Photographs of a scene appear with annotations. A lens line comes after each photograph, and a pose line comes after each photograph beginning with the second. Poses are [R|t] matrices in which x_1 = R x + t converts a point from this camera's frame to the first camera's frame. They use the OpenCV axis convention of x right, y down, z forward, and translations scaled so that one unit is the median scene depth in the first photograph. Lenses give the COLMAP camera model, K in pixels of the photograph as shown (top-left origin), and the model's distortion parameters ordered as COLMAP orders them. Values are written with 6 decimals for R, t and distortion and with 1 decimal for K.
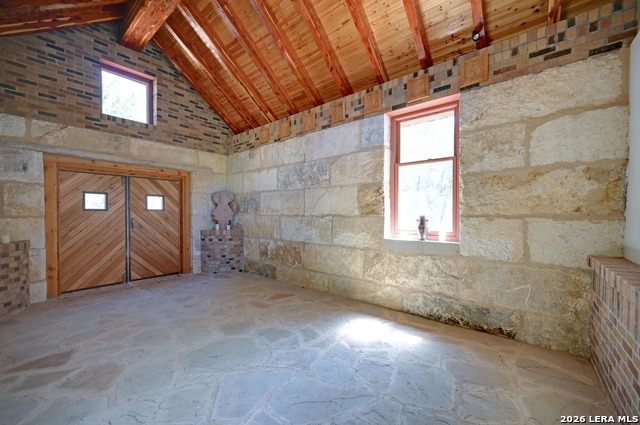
lens RADIAL K [[253.5, 0, 319.5], [0, 253.5, 214.1], [0, 0, 1]] dist [-0.000205, 0.000343]
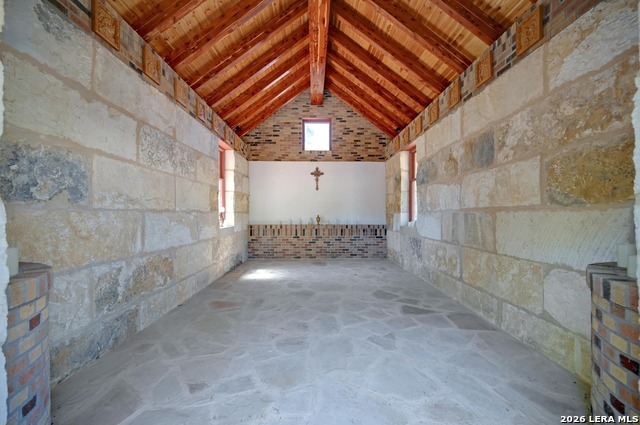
lens RADIAL K [[253.5, 0, 320.1], [0, 253.5, 214.5], [0, 0, 1]] dist [-0.000205, 0.000343]
pose [[-0.649785, -0.000530, 0.760117, -0.998601], [0.005772, 0.999967, 0.005631, 0.015696], [-0.760096, 0.008046, -0.649761, 1.282904]]
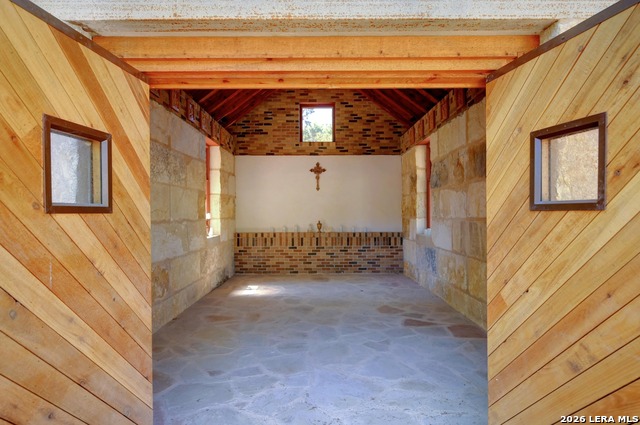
lens RADIAL K [[364.7, 0, 319.3], [0, 364.7, 212.9], [0, 0, 1]] dist [0.001730, 0.000040]
pose [[-0.638557, 0.005425, 0.769556, -1.252925], [0.010055, 0.999949, 0.001293, -0.017095], [-0.769509, 0.008563, -0.638578, 1.477780]]
